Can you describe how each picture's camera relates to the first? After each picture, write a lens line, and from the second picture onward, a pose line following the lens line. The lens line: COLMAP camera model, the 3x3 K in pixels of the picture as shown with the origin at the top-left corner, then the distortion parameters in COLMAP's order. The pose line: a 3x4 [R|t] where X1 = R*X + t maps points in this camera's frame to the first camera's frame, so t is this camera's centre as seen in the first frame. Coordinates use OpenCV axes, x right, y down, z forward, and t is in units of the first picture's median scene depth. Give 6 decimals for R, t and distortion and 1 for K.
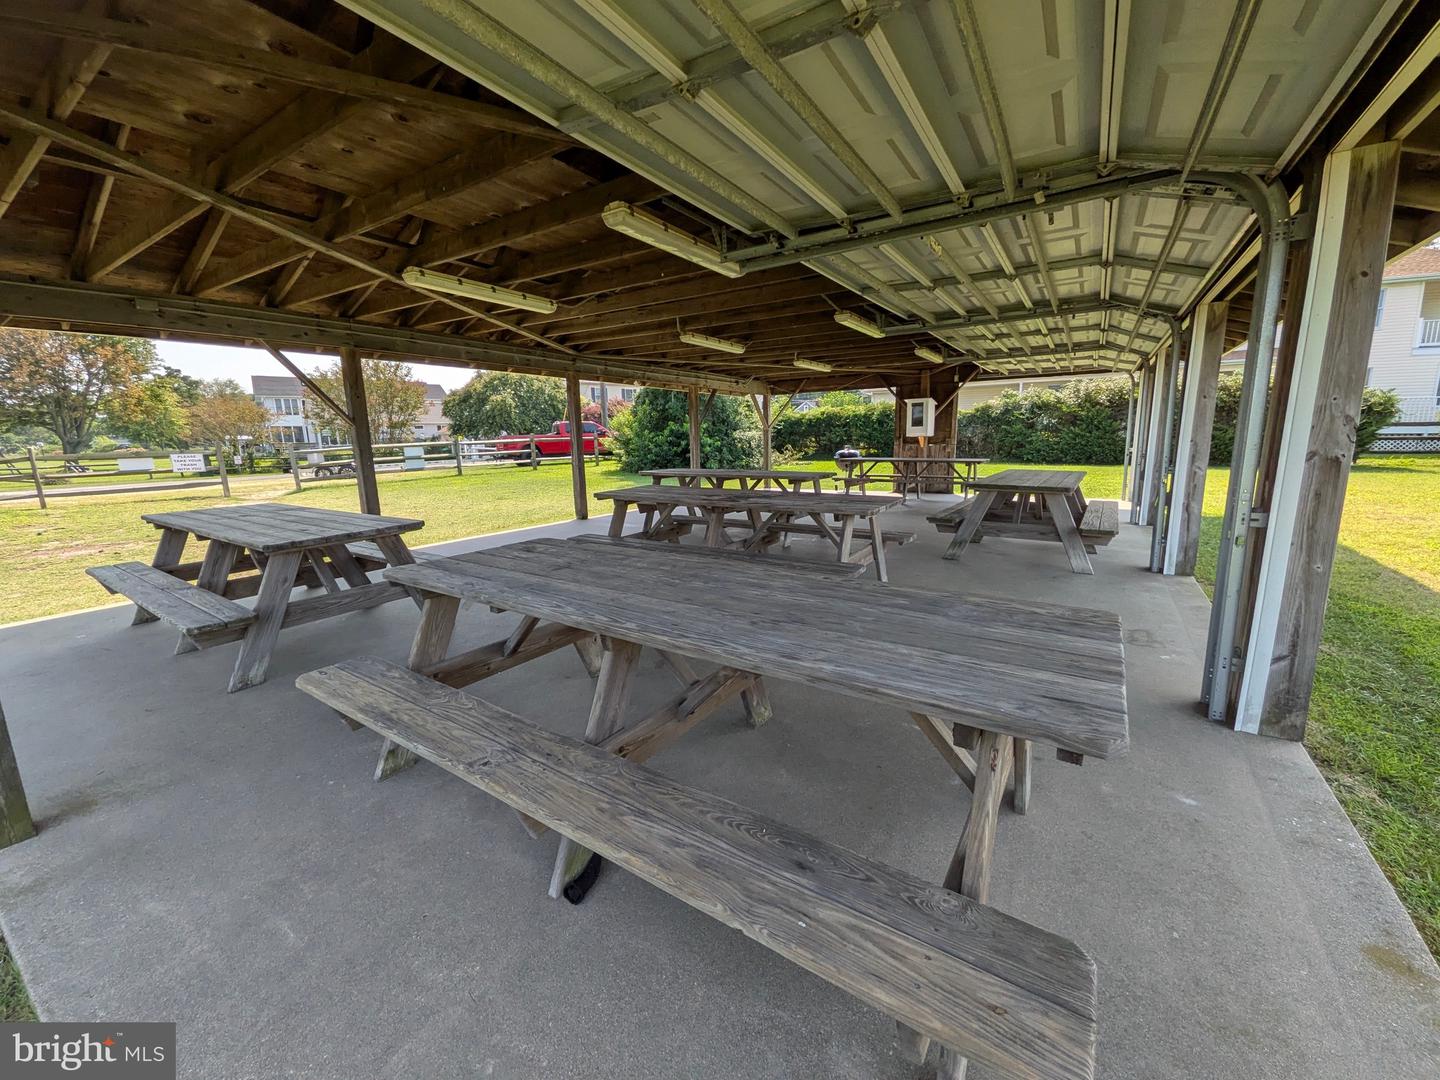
lens RADIAL K [[567.6, 0, 719.8], [0, 567.6, 535.6], [0, 0, 1]] dist [0.005945, 0.000148]
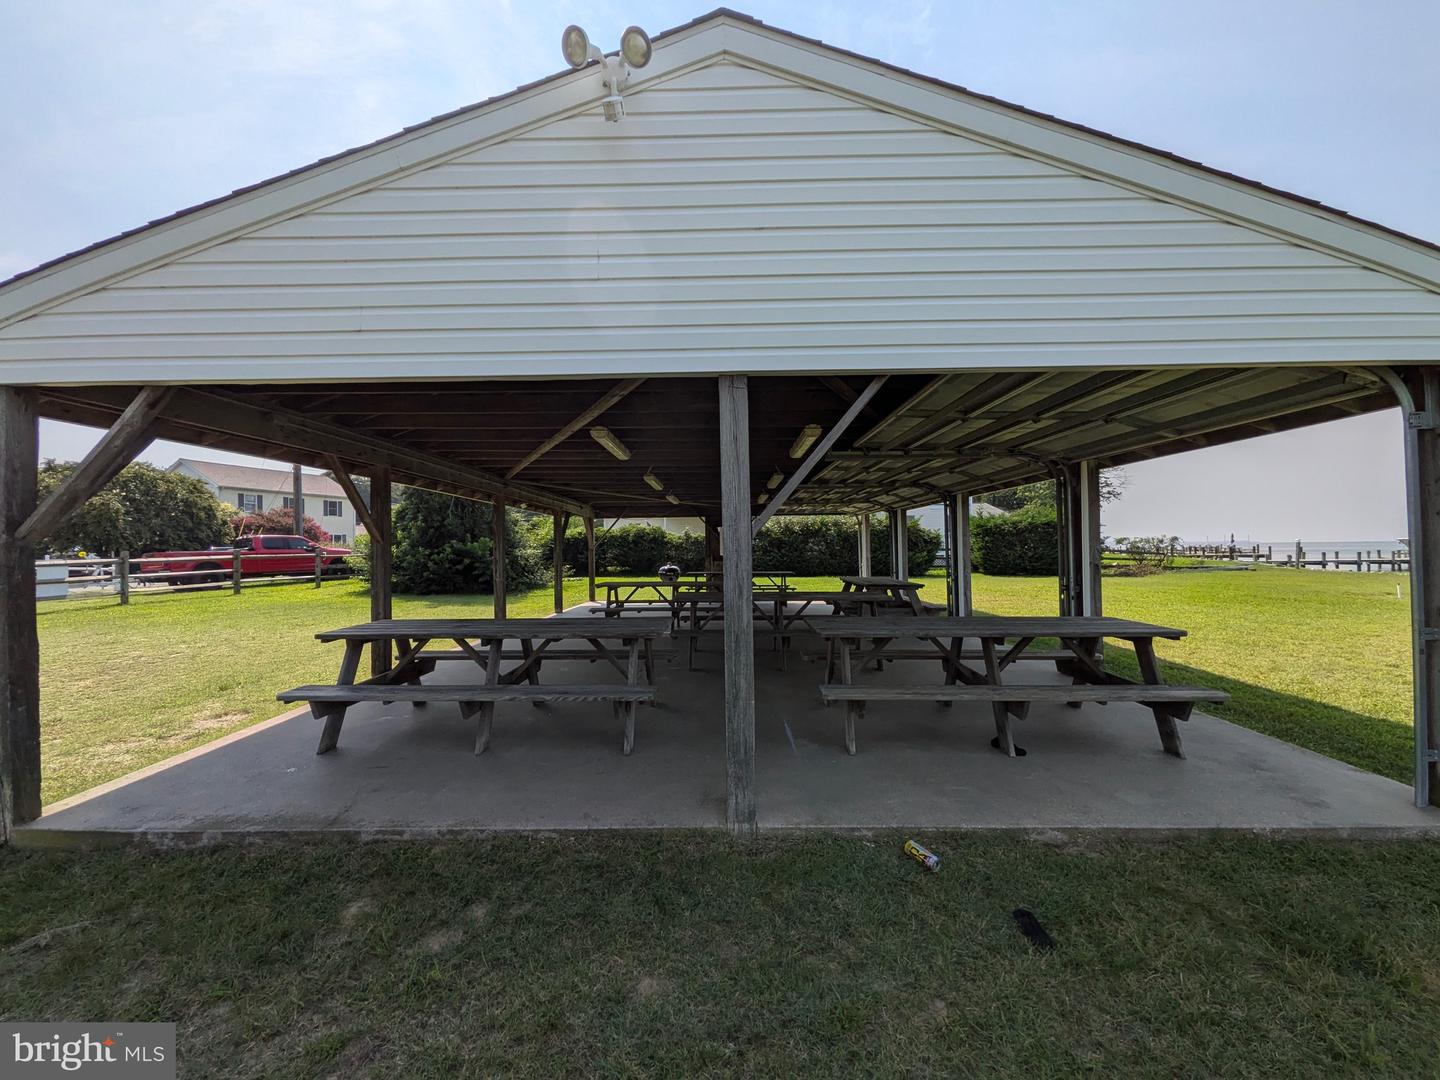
lens RADIAL K [[567.6, 0, 720.2], [0, 567.6, 539.0], [0, 0, 1]] dist [0.005945, 0.000148]
pose [[0.851153, 0.020096, 0.524533, -0.201163], [0.085143, 0.980749, -0.175735, 0.007095], [-0.517967, 0.194238, 0.833056, -0.036156]]
